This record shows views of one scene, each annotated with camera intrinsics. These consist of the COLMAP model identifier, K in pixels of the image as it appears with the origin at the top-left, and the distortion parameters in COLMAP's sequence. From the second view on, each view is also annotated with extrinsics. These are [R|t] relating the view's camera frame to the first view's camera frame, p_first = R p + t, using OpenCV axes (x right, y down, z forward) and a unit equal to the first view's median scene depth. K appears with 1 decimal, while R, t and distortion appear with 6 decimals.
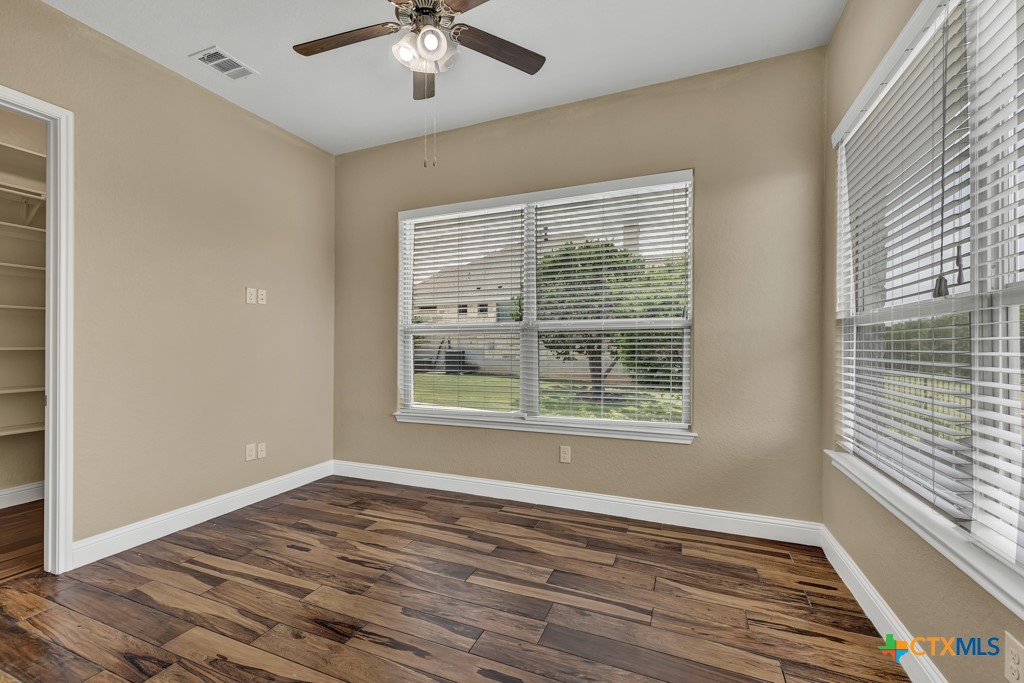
lens RADIAL K [[438.3, 0, 490.6], [0, 438.3, 348.1], [0, 0, 1]] dist [-0.000420, 0.001445]
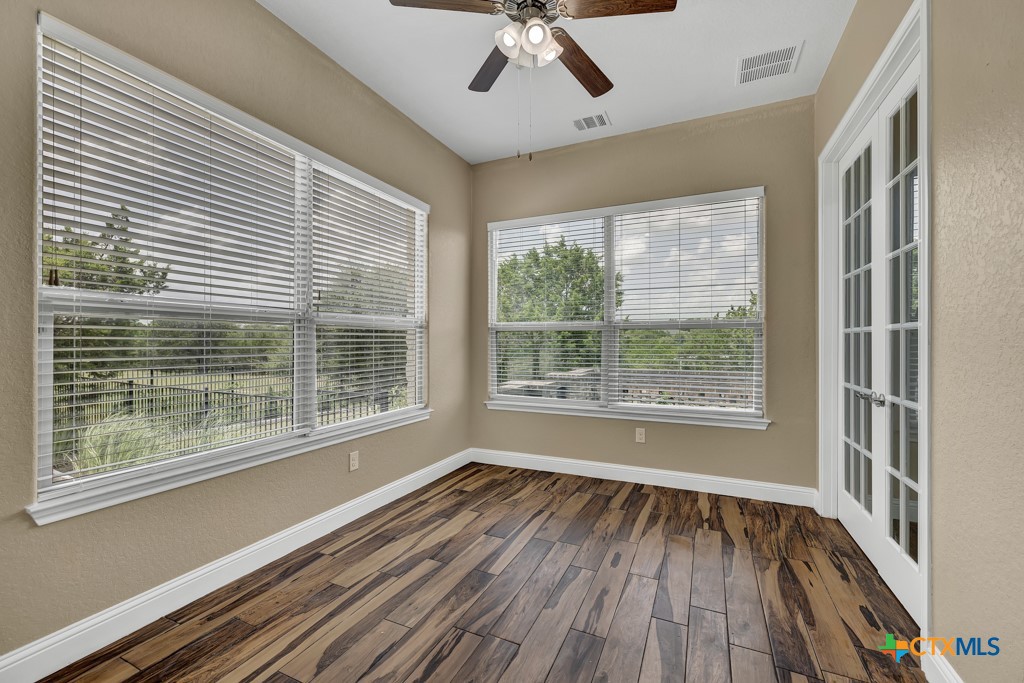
lens RADIAL K [[438.3, 0, 511.3], [0, 438.3, 338.9], [0, 0, 1]] dist [-0.000420, 0.001445]
pose [[0.002576, 0.010153, 0.999945, -0.939680], [0.006328, 0.999928, -0.010169, 0.001164], [-0.999977, 0.006354, 0.002511, 0.848044]]
